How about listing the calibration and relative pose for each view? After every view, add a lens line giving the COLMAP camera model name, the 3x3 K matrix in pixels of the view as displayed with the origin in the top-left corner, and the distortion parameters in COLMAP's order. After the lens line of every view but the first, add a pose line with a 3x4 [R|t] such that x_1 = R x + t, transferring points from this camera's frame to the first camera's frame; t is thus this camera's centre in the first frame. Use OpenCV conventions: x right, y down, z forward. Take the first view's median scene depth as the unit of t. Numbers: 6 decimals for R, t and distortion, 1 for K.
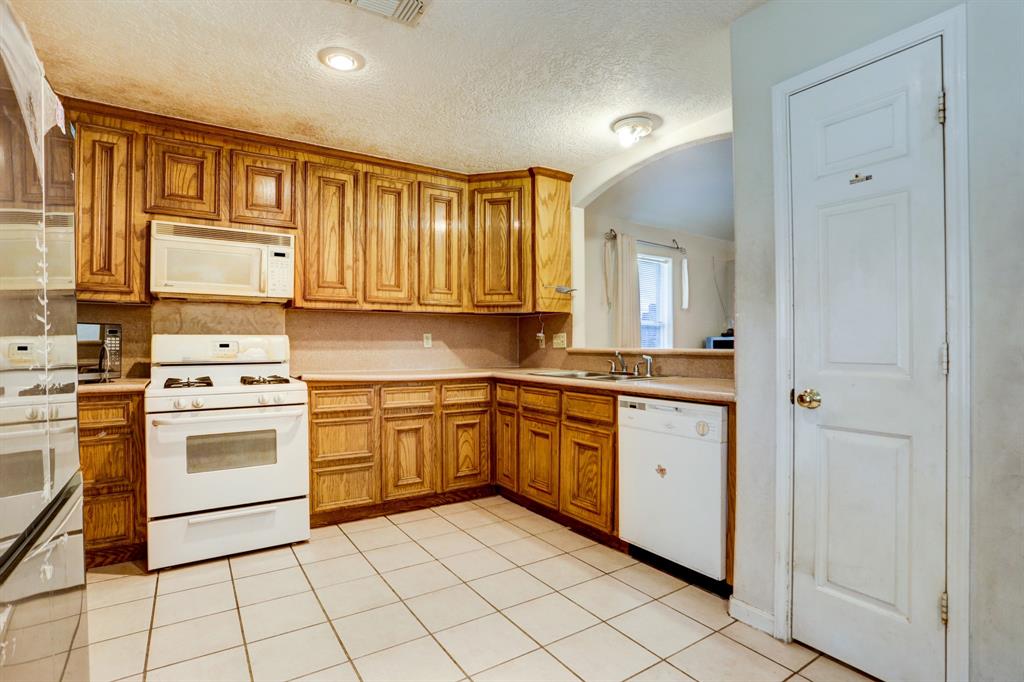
lens RADIAL K [[512.1, 0, 513.9], [0, 512.1, 343.4], [0, 0, 1]] dist [-0.038497, 0.000517]
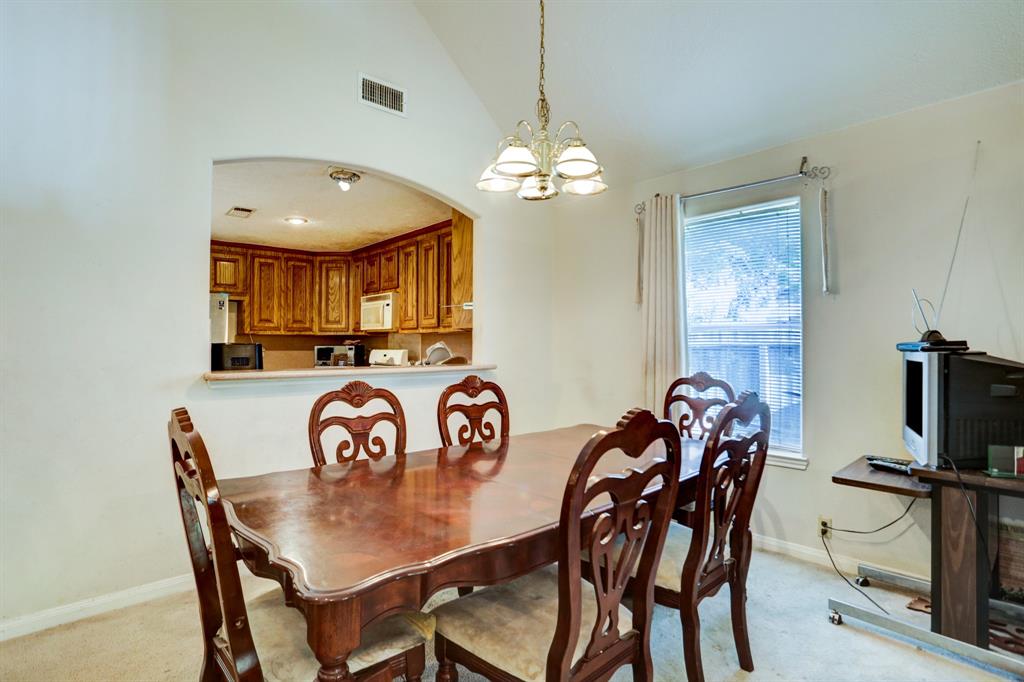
lens RADIAL K [[512.1, 0, 513.7], [0, 512.1, 340.9], [0, 0, 1]] dist [-0.038497, 0.000517]
pose [[0.190869, -0.020576, -0.981400, 1.459970], [0.000982, 0.999784, -0.020770, -0.007459], [0.981615, 0.003001, 0.190848, 1.129351]]
